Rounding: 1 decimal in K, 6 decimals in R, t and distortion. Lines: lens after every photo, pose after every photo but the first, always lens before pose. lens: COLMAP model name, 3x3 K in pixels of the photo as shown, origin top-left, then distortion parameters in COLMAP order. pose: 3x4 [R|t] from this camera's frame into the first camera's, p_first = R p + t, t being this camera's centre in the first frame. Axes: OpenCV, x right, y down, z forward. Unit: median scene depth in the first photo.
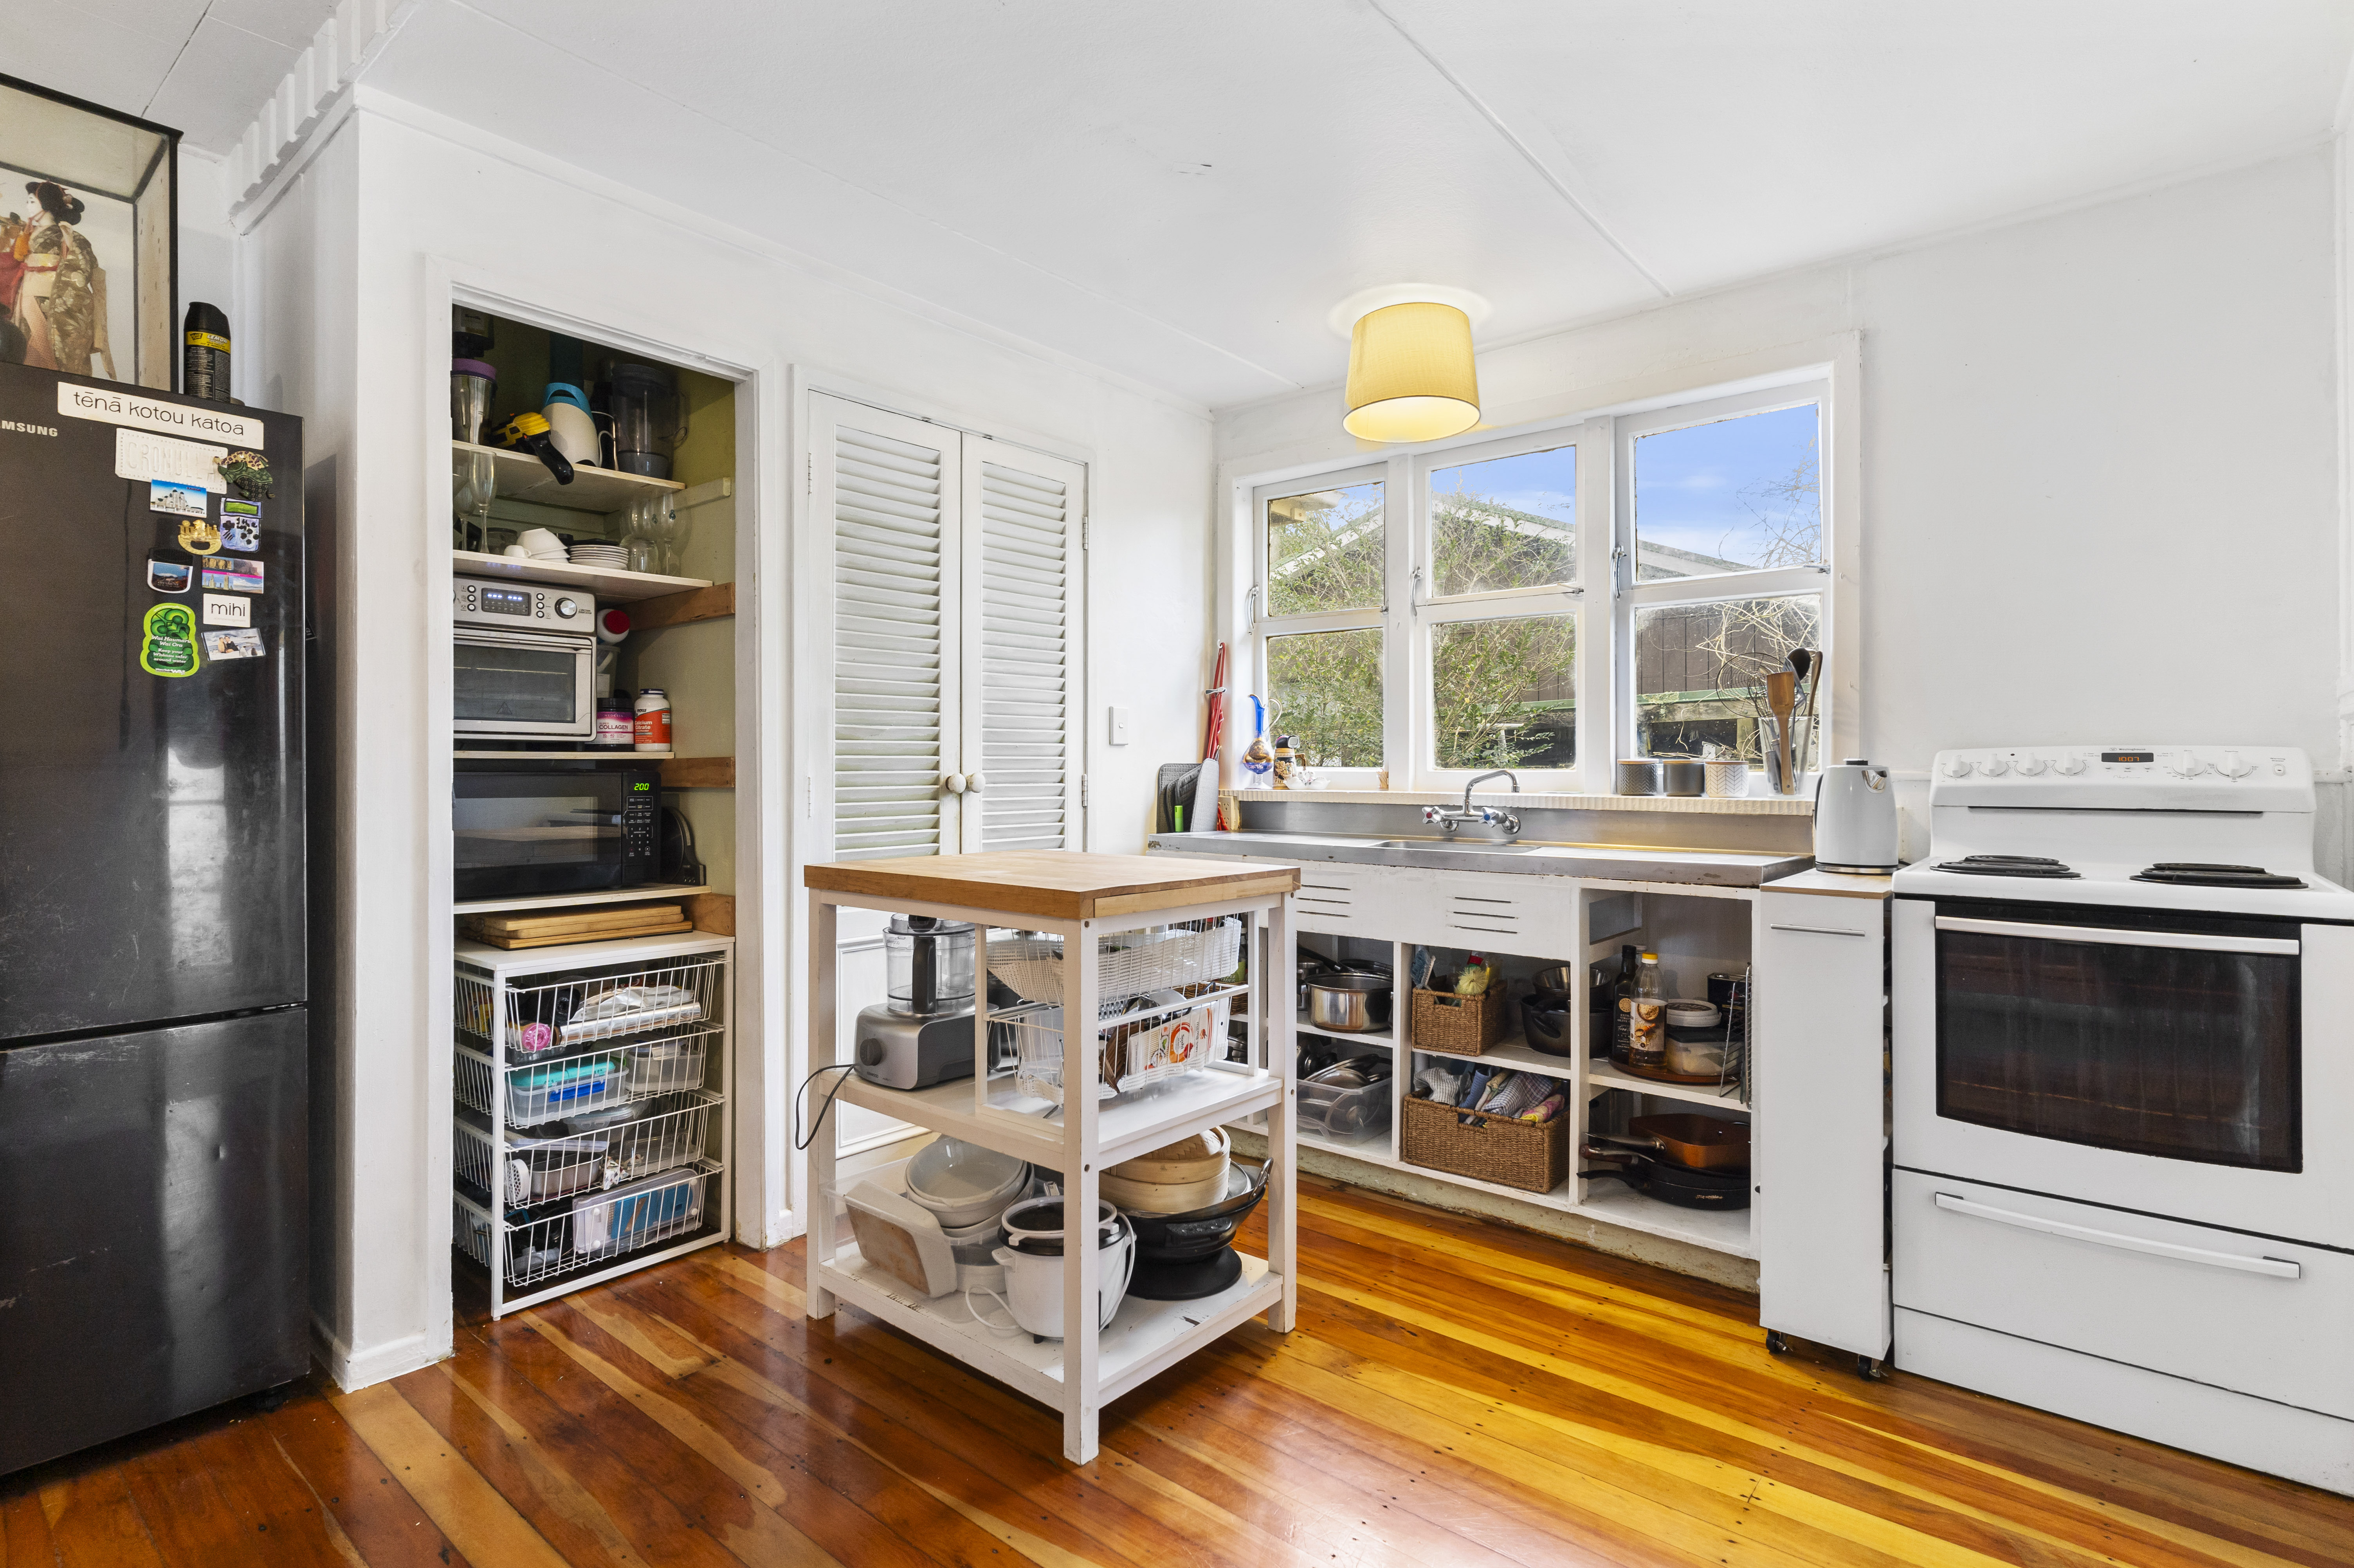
lens RADIAL K [[1131.7, 0, 1176.9], [0, 1131.7, 772.2], [0, 0, 1]] dist [0.004912, 0.000420]
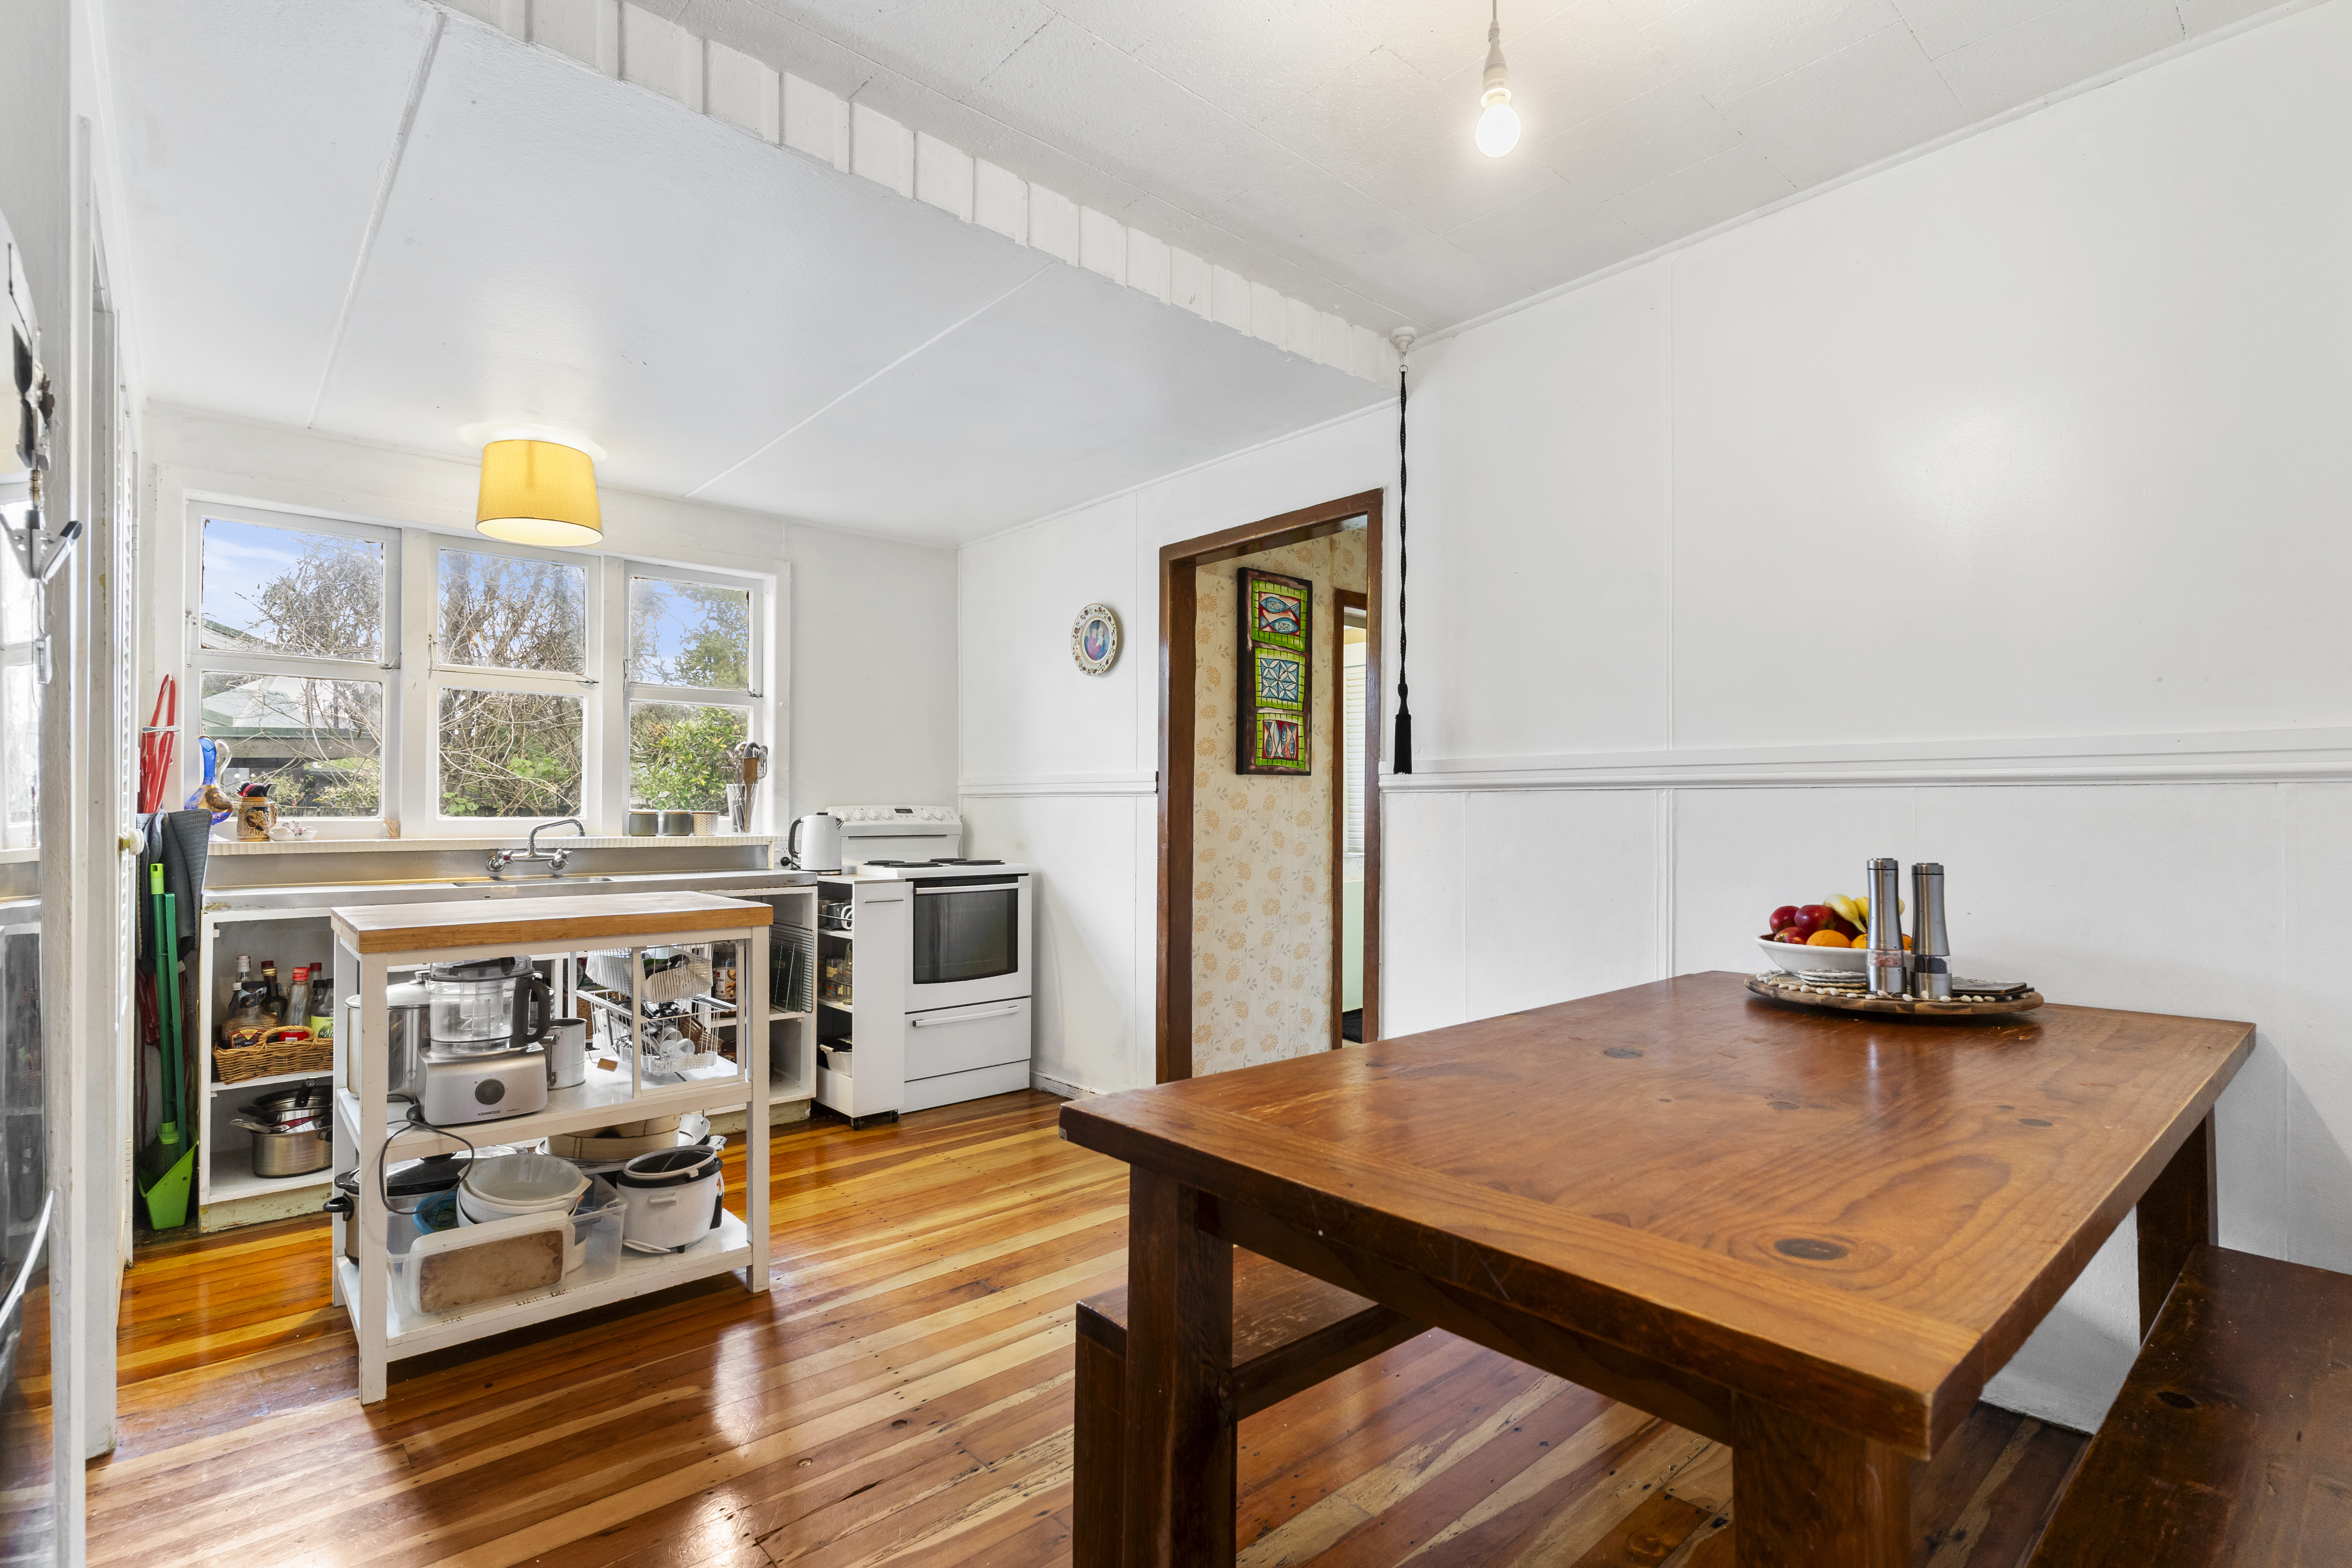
lens RADIAL K [[1130.8, 0, 1177.4], [0, 1130.8, 798.8], [0, 0, 1]] dist [0.004912, 0.000420]
pose [[0.135407, 0.008187, 0.990756, -1.136950], [-0.000296, 0.999966, -0.008222, -0.018039], [-0.990790, 0.000820, 0.135405, 0.201526]]
